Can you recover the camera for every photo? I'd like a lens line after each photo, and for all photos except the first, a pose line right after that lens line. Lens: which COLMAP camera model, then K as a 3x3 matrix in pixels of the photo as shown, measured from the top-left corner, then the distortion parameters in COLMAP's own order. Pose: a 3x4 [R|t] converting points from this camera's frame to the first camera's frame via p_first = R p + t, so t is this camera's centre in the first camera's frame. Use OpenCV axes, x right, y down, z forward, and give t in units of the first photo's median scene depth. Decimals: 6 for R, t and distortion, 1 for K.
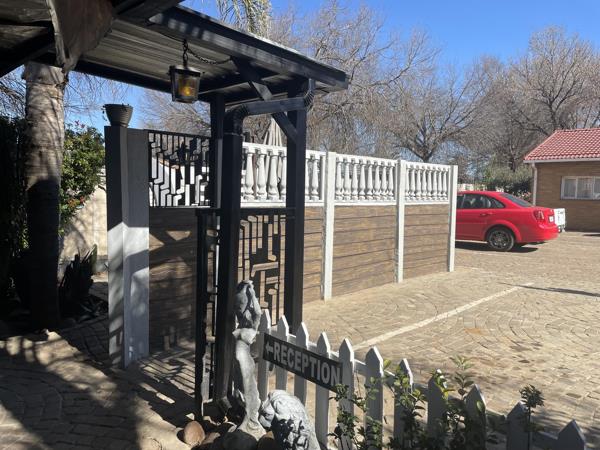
lens RADIAL K [[454.1, 0, 300.0], [0, 454.1, 225.0], [0, 0, 1]] dist [0.004070, 0.000325]
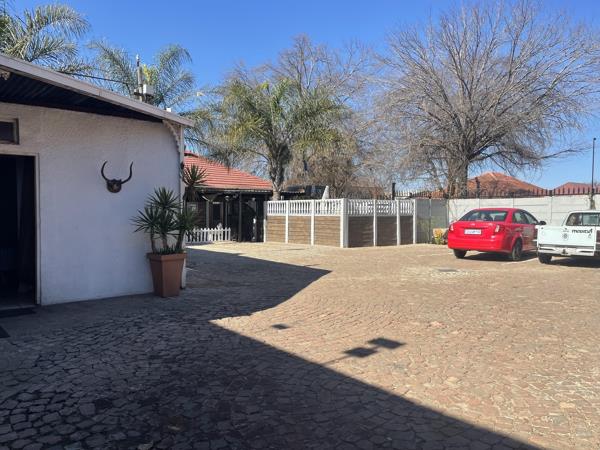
lens RADIAL K [[454.1, 0, 300.0], [0, 454.1, 225.0], [0, 0, 1]] dist [0.004070, 0.000325]
pose [[-0.149330, 0.005110, -0.988774, 2.984643], [-0.067822, 0.997579, 0.015399, -0.028010], [0.986459, 0.069360, -0.148622, 1.370417]]
